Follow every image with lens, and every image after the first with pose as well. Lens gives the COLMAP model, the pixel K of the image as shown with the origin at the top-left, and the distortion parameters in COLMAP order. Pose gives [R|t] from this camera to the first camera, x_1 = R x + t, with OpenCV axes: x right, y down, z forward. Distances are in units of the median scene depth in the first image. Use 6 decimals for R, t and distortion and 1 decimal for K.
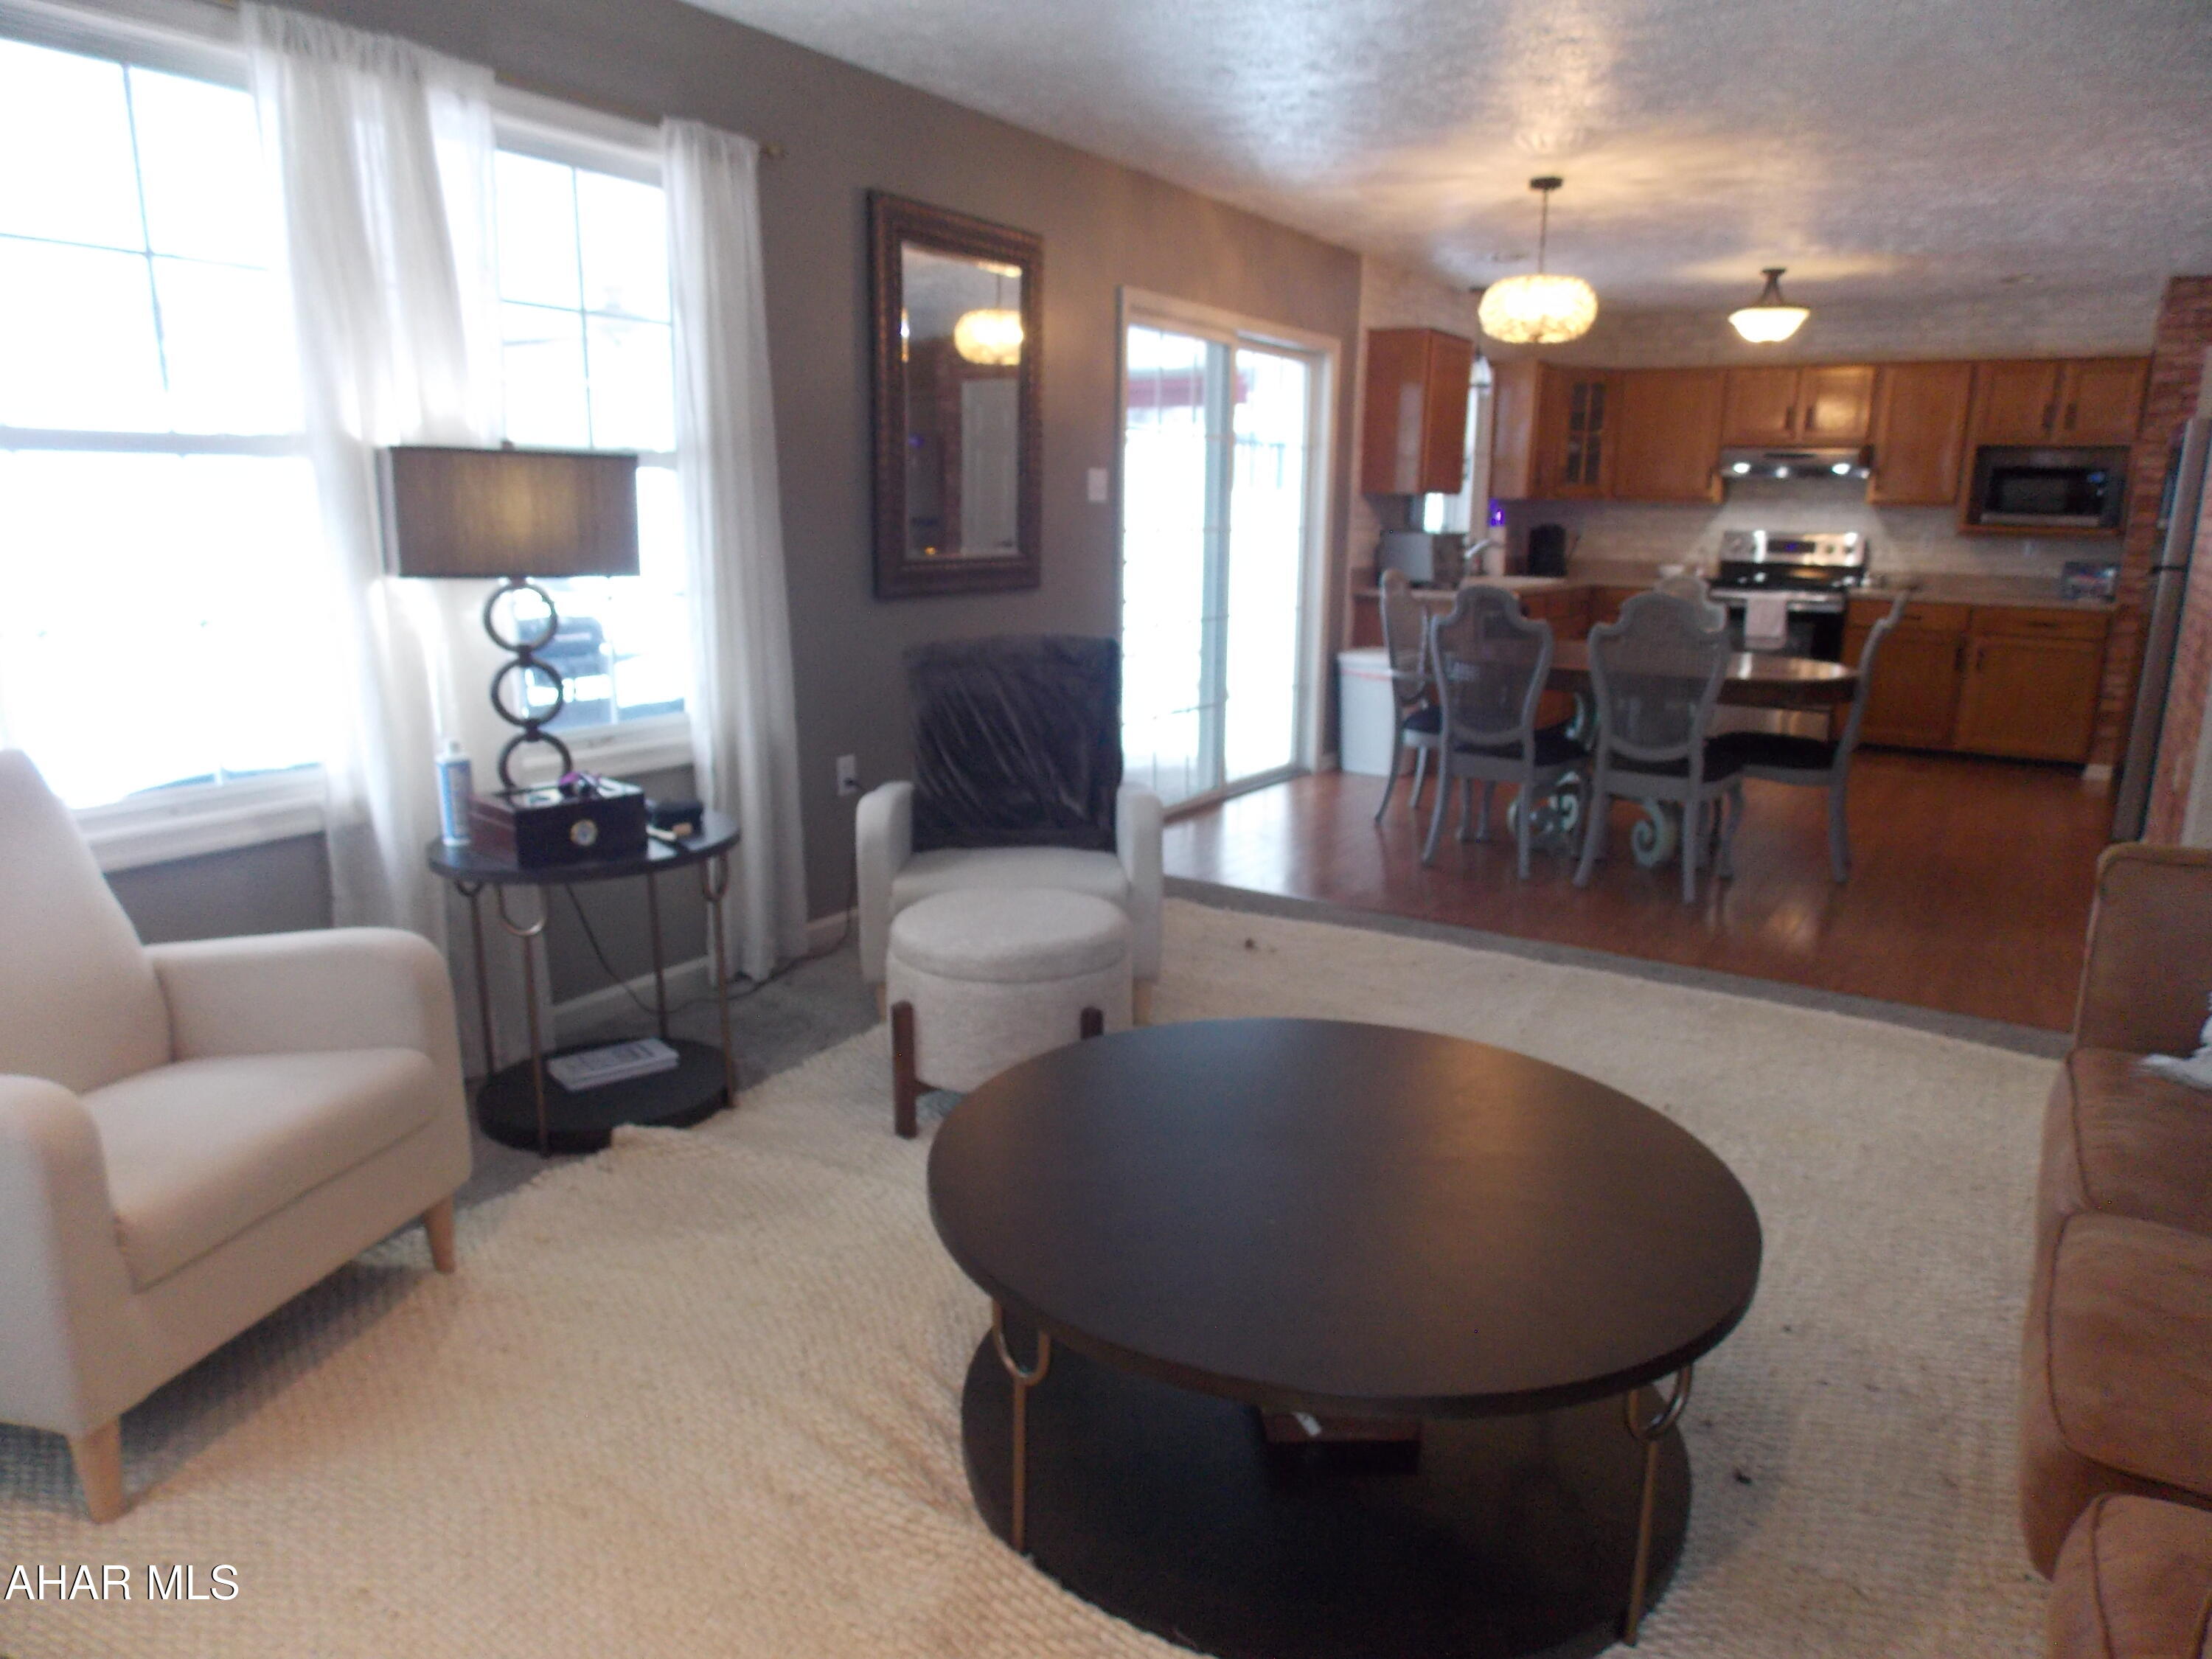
lens RADIAL K [[1480.6, 0, 1112.1], [0, 1480.6, 812.5], [0, 0, 1]] dist [0.005630, 0.001736]
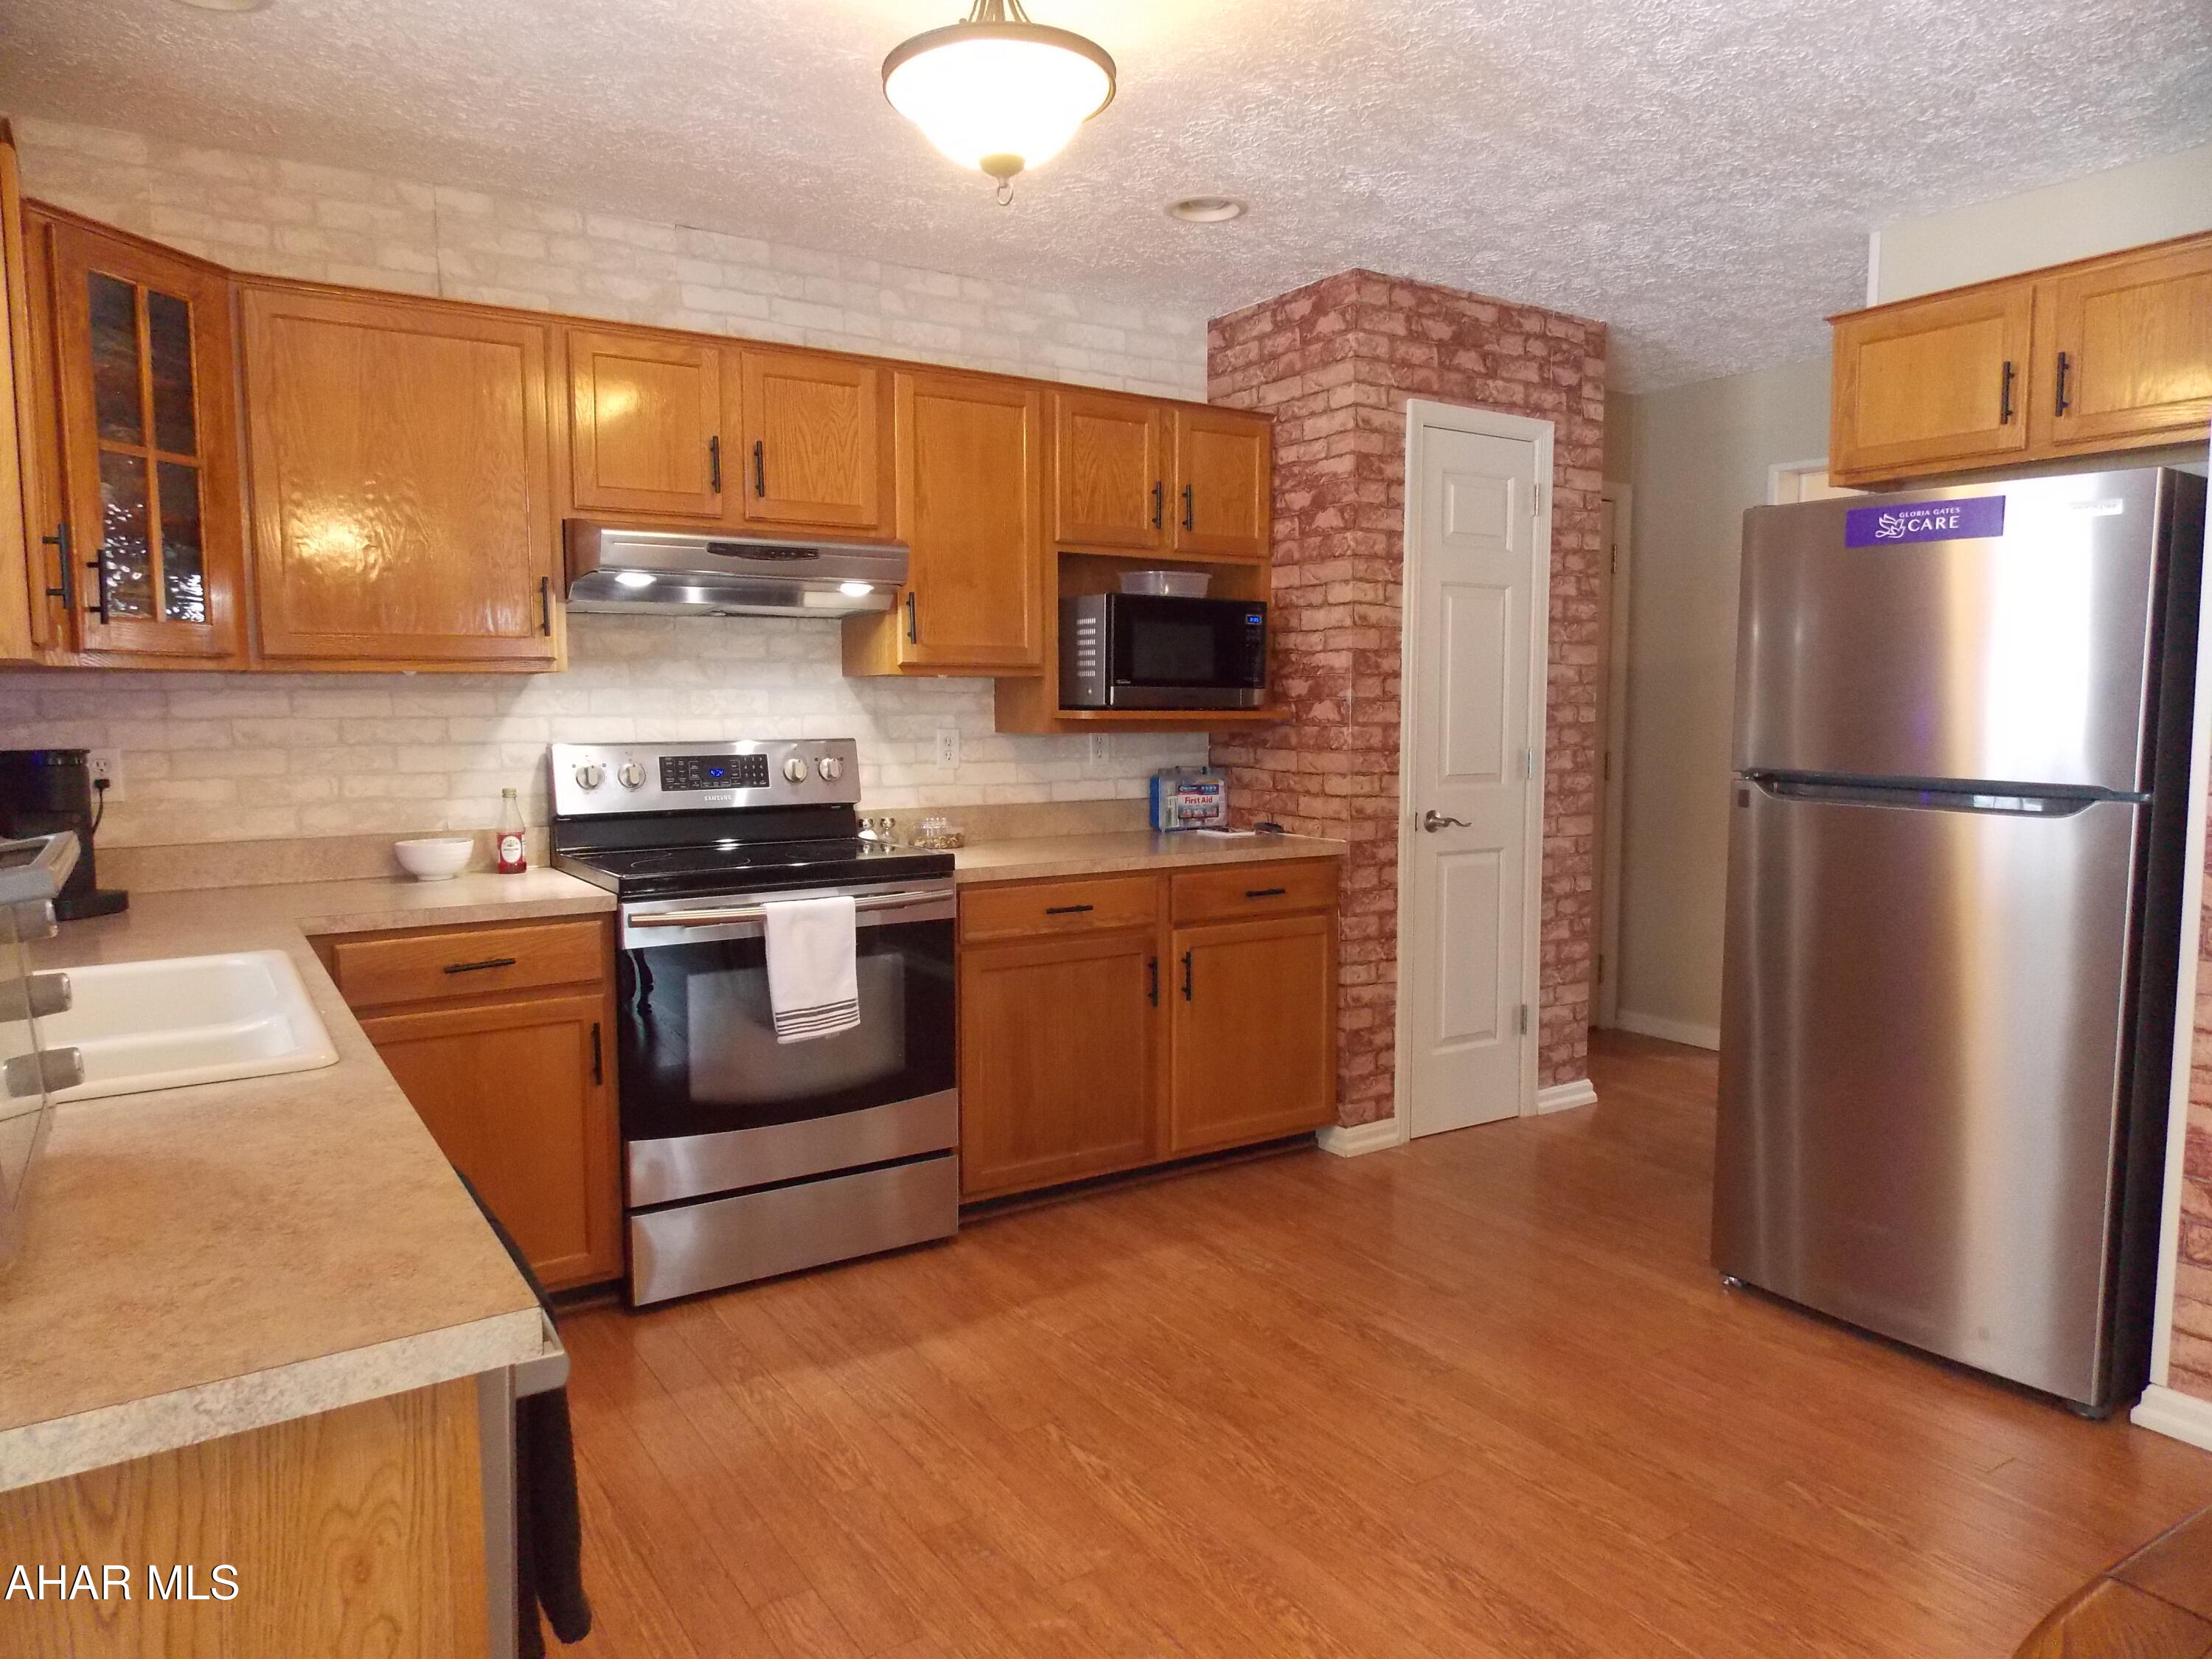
lens RADIAL K [[1464.8, 0, 1110.0], [0, 1464.8, 816.2], [0, 0, 1]] dist [0.005391, -0.000785]
pose [[0.417872, -0.096158, 0.903403, 0.135400], [0.198947, 0.979933, 0.012280, -0.163286], [-0.886455, 0.174598, 0.428618, 0.788544]]
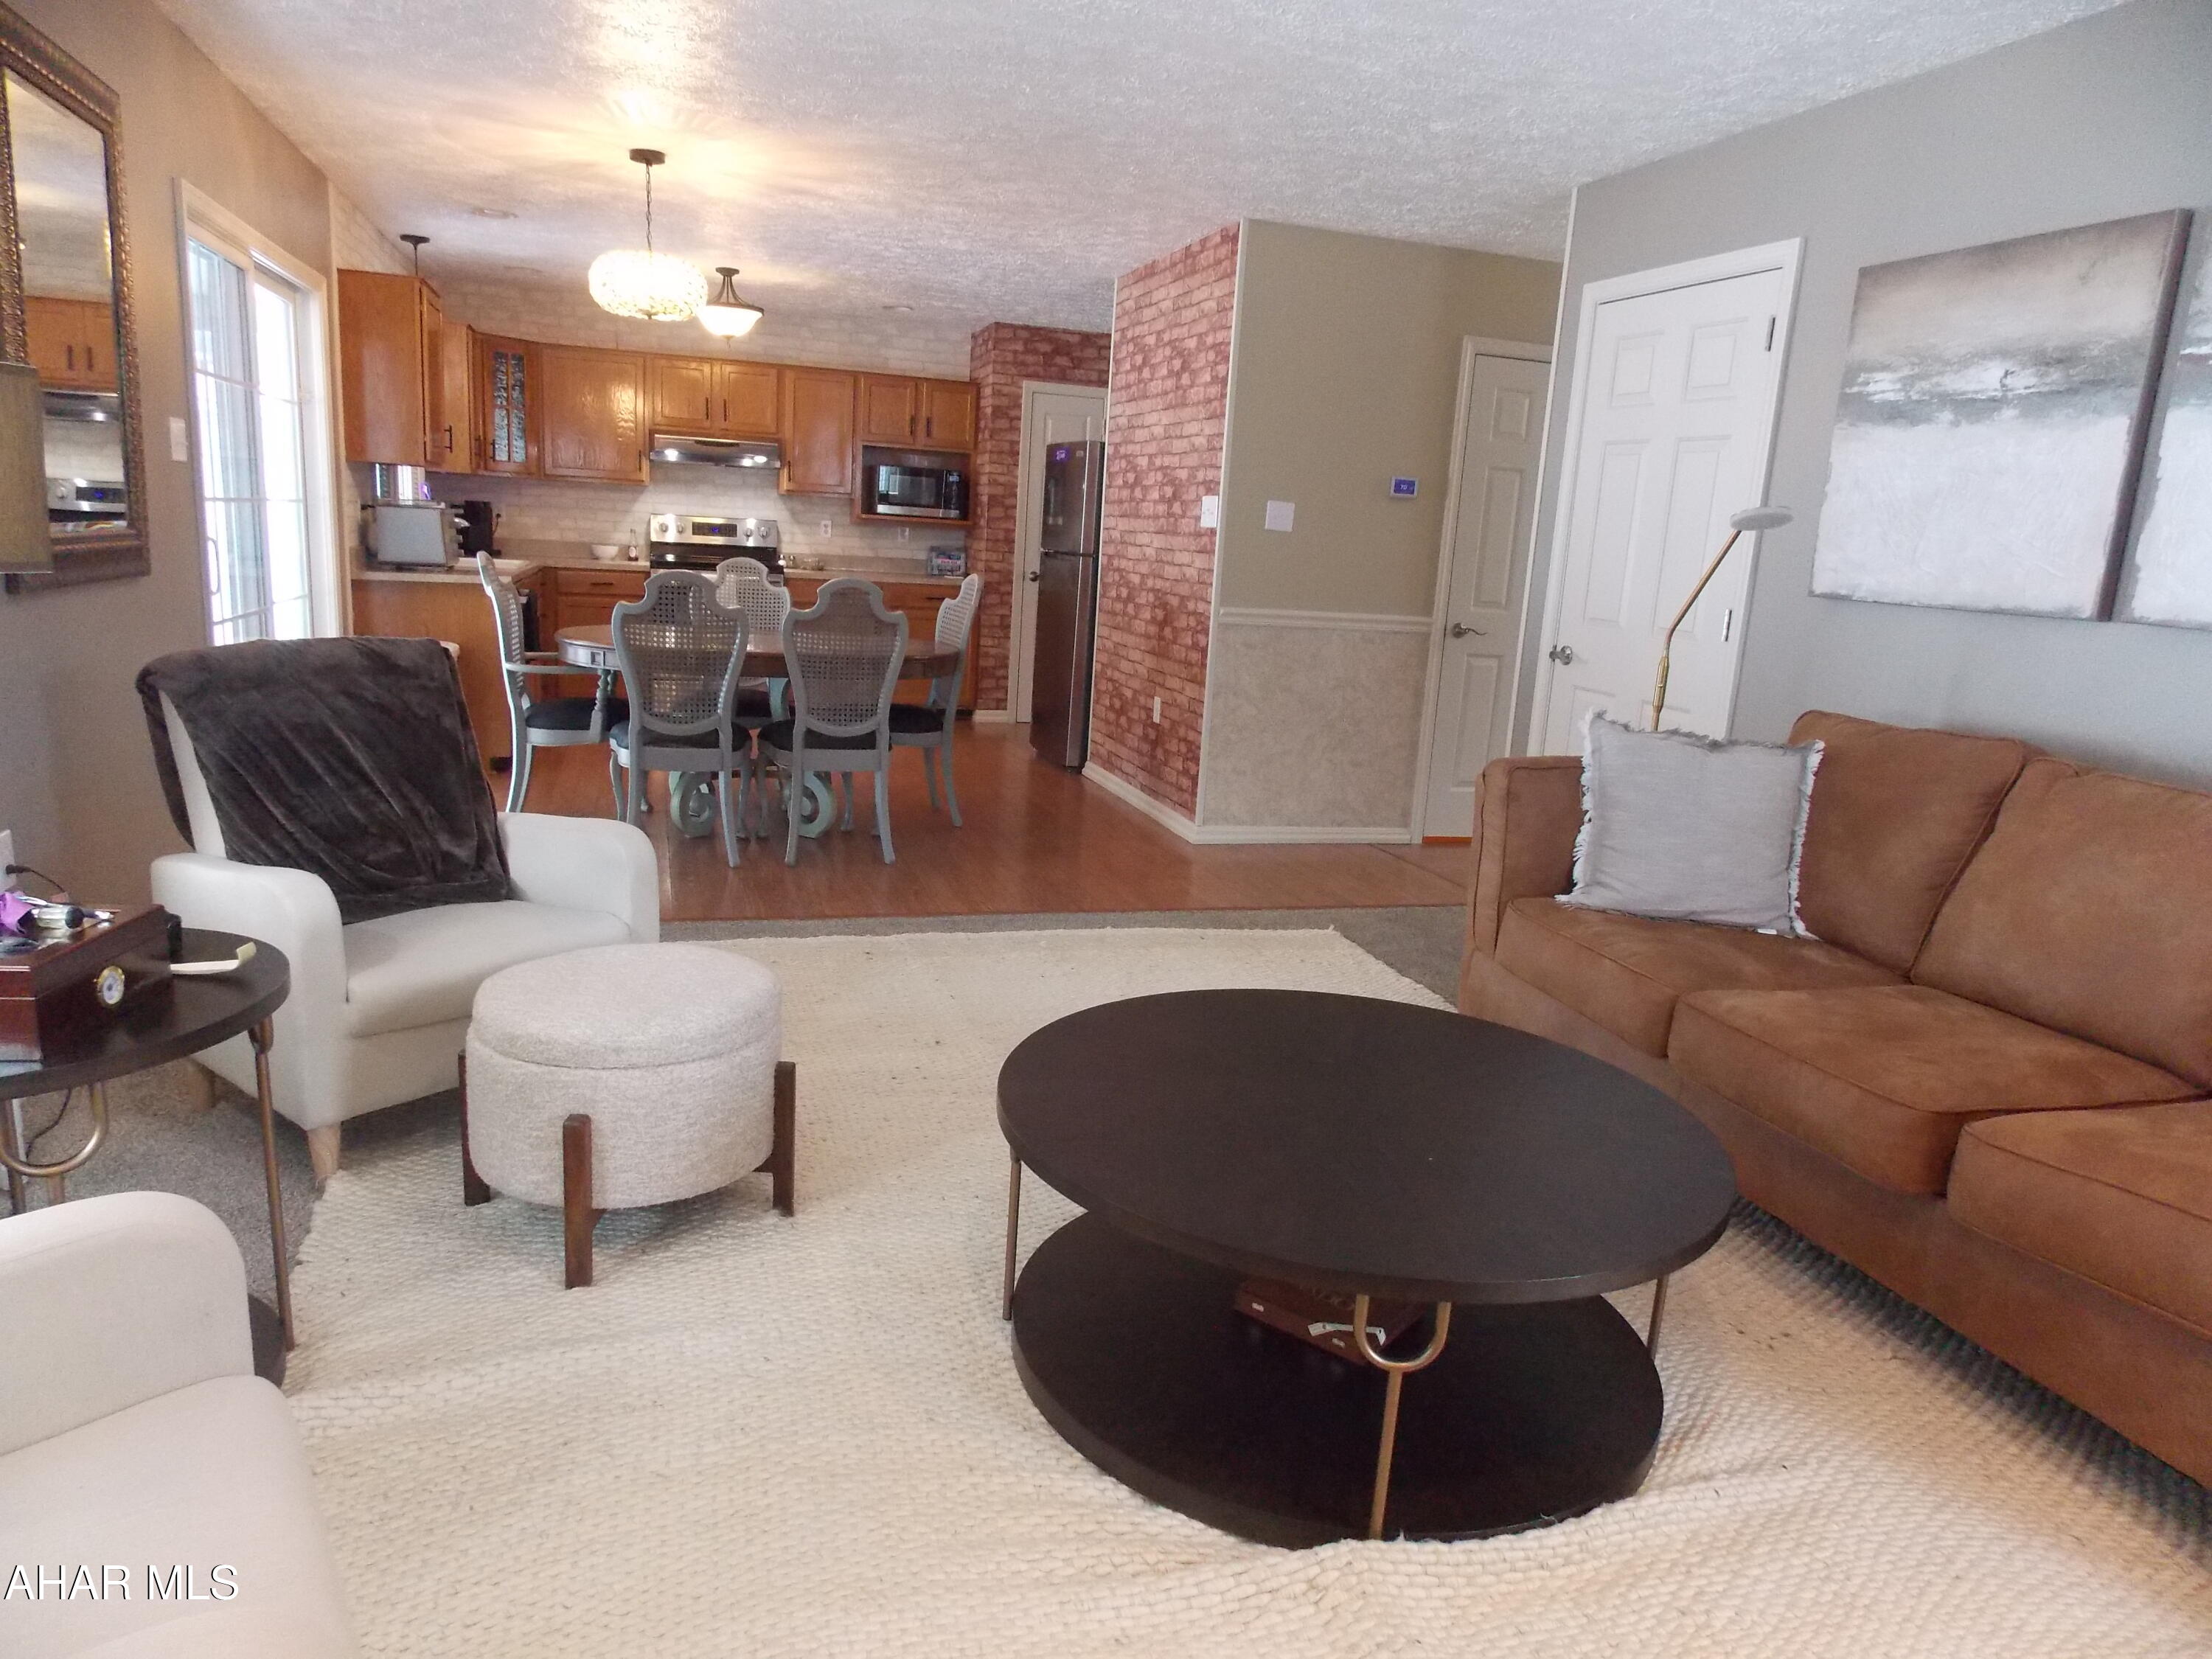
lens RADIAL K [[1480.6, 0, 1112.1], [0, 1480.6, 812.5], [0, 0, 1]] dist [0.005630, 0.001736]
pose [[0.650019, -0.127508, 0.749145, -0.197829], [0.114674, 0.990992, 0.069170, -0.020135], [-0.751216, 0.040946, 0.658785, 0.099588]]
